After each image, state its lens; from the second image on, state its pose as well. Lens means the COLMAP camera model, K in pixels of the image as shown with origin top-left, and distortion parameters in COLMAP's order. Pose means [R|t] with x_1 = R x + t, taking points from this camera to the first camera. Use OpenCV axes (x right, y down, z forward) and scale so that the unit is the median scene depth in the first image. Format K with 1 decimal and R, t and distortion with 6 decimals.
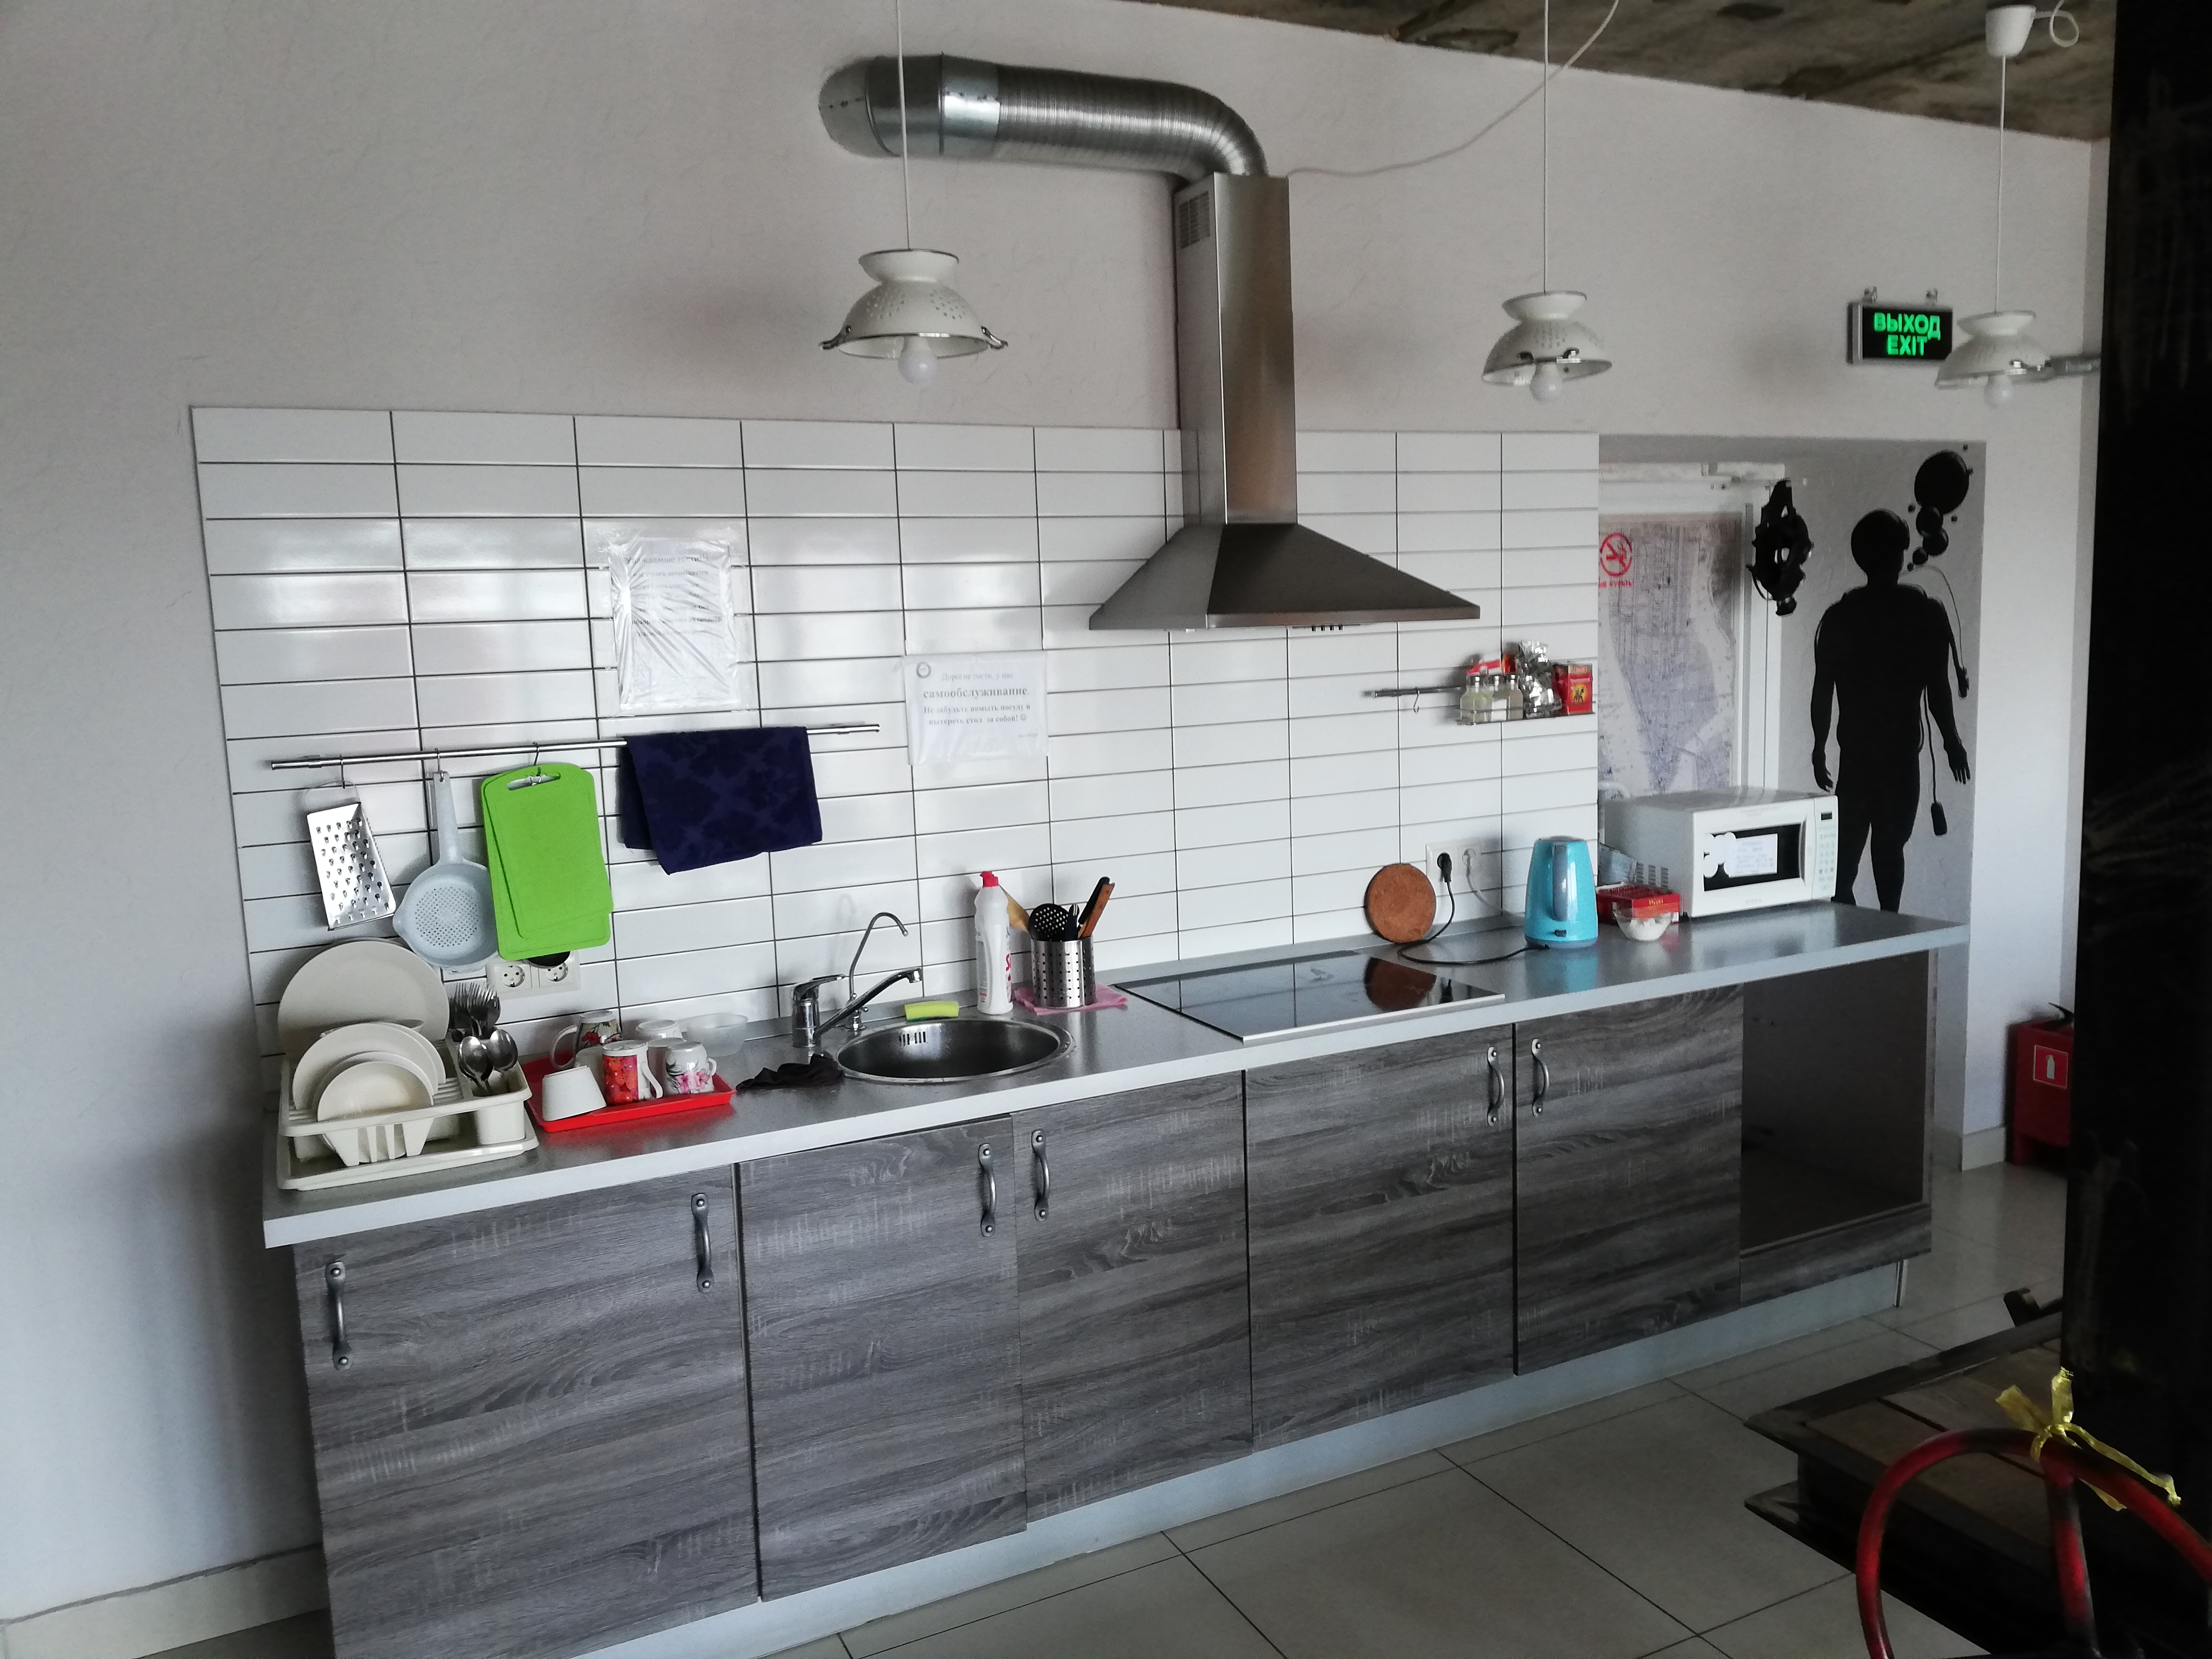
lens RADIAL K [[1671.3, 0, 1106.0], [0, 1671.3, 829.5], [0, 0, 1]] dist [0.002441, -0.011775]
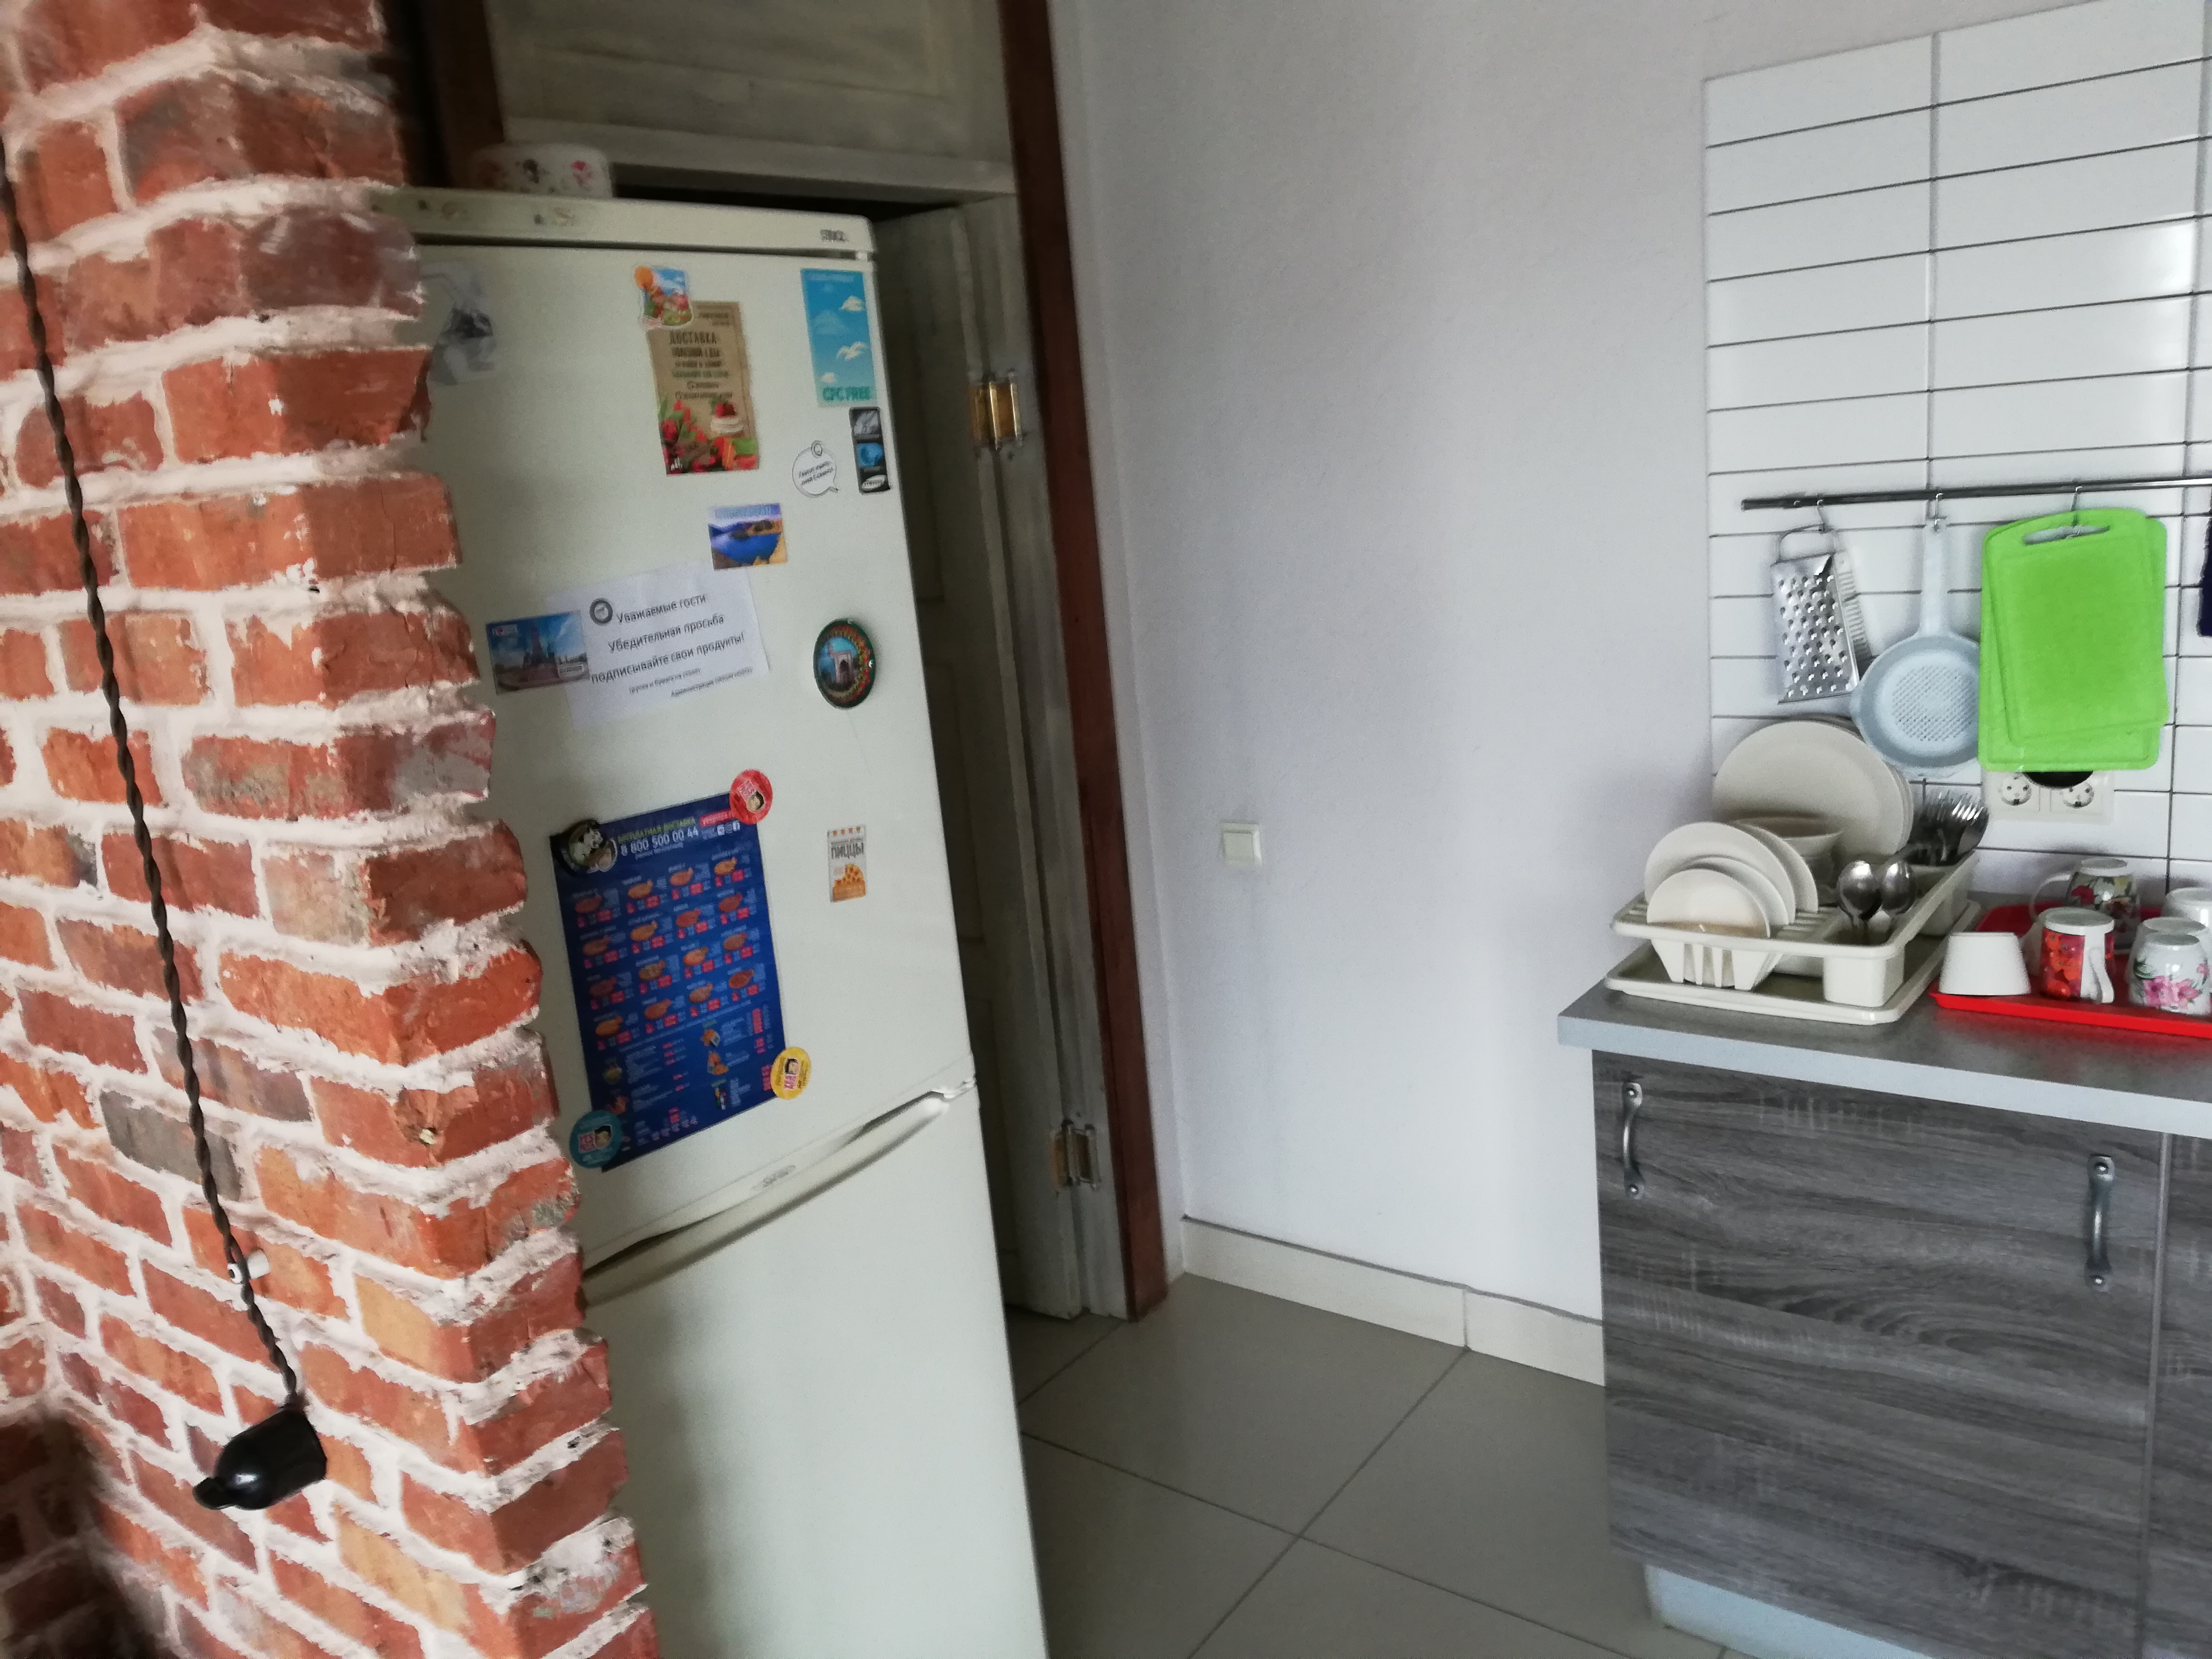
lens RADIAL K [[1671.3, 0, 1106.0], [0, 1671.3, 829.5], [0, 0, 1]] dist [0.002441, -0.011775]
pose [[0.444351, 0.196610, -0.874012, 0.151465], [-0.040473, 0.979030, 0.199657, -0.035351], [0.894938, -0.053343, 0.442990, 0.336135]]
